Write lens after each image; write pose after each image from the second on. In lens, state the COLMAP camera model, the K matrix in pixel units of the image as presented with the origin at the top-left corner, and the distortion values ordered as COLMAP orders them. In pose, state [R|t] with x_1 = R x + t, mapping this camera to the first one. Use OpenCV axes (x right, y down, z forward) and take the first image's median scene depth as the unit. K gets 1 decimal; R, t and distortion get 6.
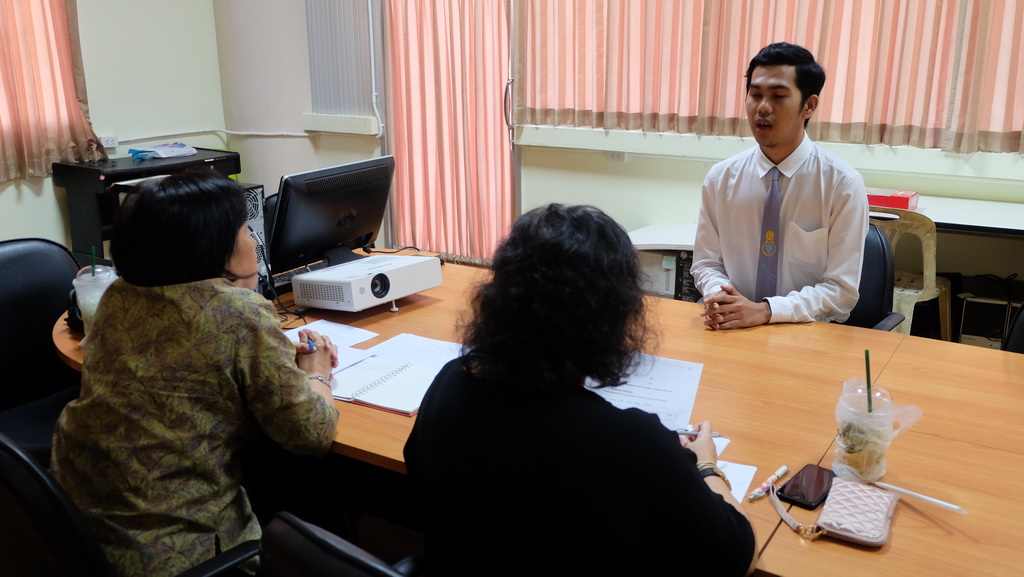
lens RADIAL K [[910.9, 0, 510.8], [0, 910.9, 291.3], [0, 0, 1]] dist [0.003177, 0.013859]
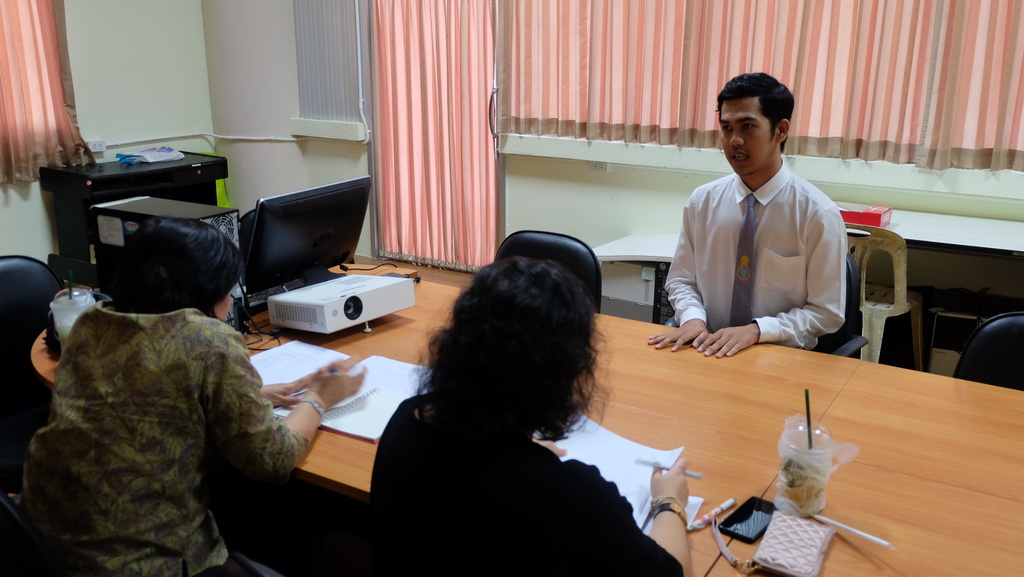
lens RADIAL K [[910.6, 0, 512.0], [0, 910.6, 288.5], [0, 0, 1]] dist [0.005416, 0.008617]
pose [[0.999945, 0.007216, 0.007592, 0.014522], [-0.007238, 0.999969, 0.002981, -0.016906], [-0.007570, -0.003036, 0.999967, -0.013225]]
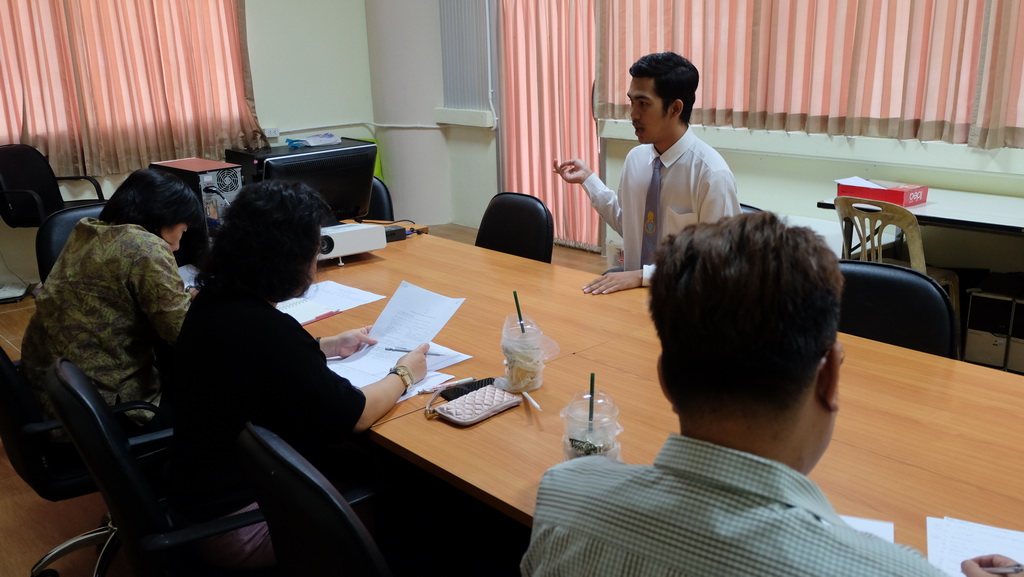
lens RADIAL K [[910.9, 0, 510.8], [0, 910.9, 291.3], [0, 0, 1]] dist [0.003177, 0.013859]
pose [[0.963581, 0.051757, -0.262361, 0.243799], [-0.049492, 0.998658, 0.015238, 0.014523], [0.262798, -0.001698, 0.964849, -0.098357]]
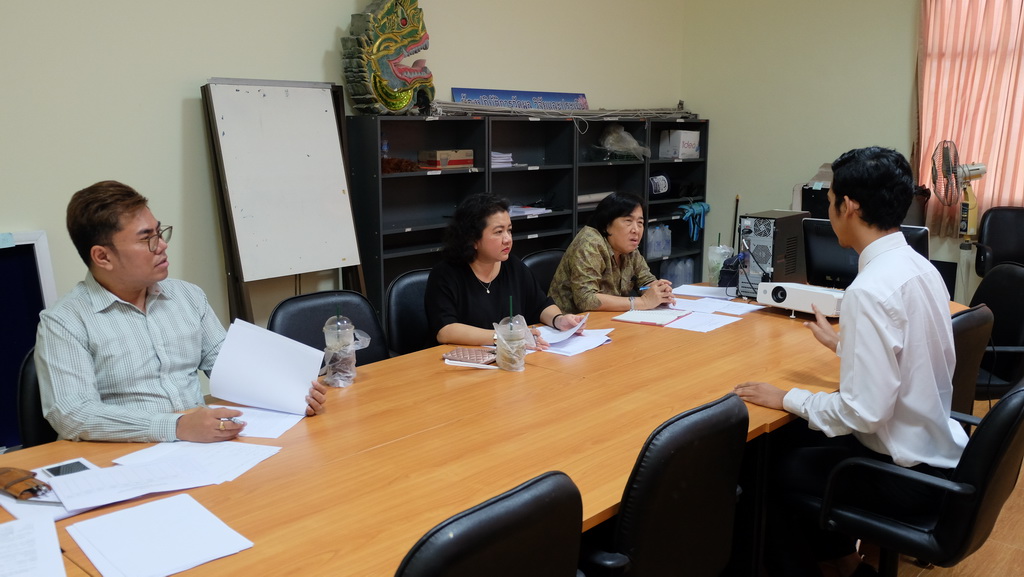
lens RADIAL K [[914.6, 0, 512.0], [0, 914.6, 288.5], [0, 0, 1]] dist [-0.073311, 0.226882]
pose [[-0.153228, 0.189272, -0.969896, 0.726744], [-0.276016, 0.934225, 0.225917, -0.122783], [0.948861, 0.302323, -0.090908, 0.382718]]
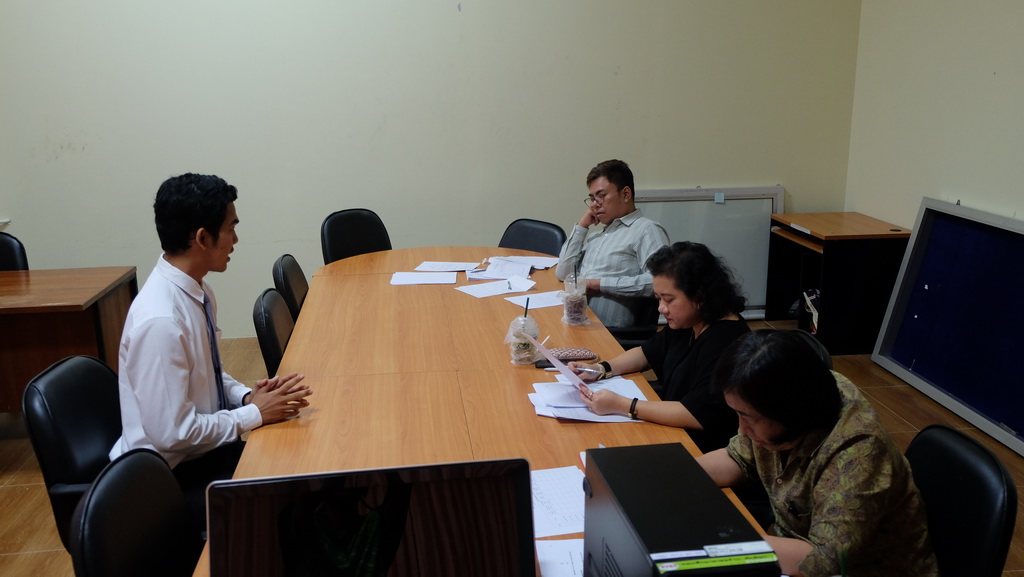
lens RADIAL K [[914.6, 0, 512.0], [0, 914.6, 288.5], [0, 0, 1]] dist [-0.073311, 0.226882]
pose [[-0.644887, -0.169921, 0.745149, -0.364093], [0.219747, 0.892578, 0.393720, -0.250437], [-0.732005, 0.417650, -0.538273, 0.693961]]
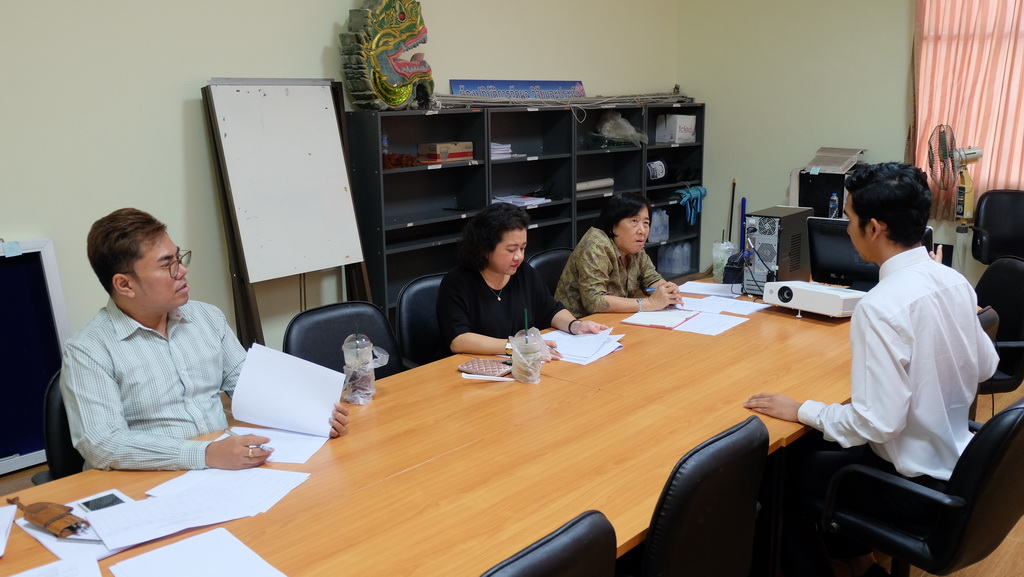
lens RADIAL K [[914.6, 0, 512.0], [0, 914.6, 288.5], [0, 0, 1]] dist [-0.073311, 0.226882]
pose [[-0.139581, 0.220984, -0.965237, 0.729829], [-0.263156, 0.931448, 0.251303, -0.145979], [0.954603, 0.289085, -0.071860, 0.359206]]
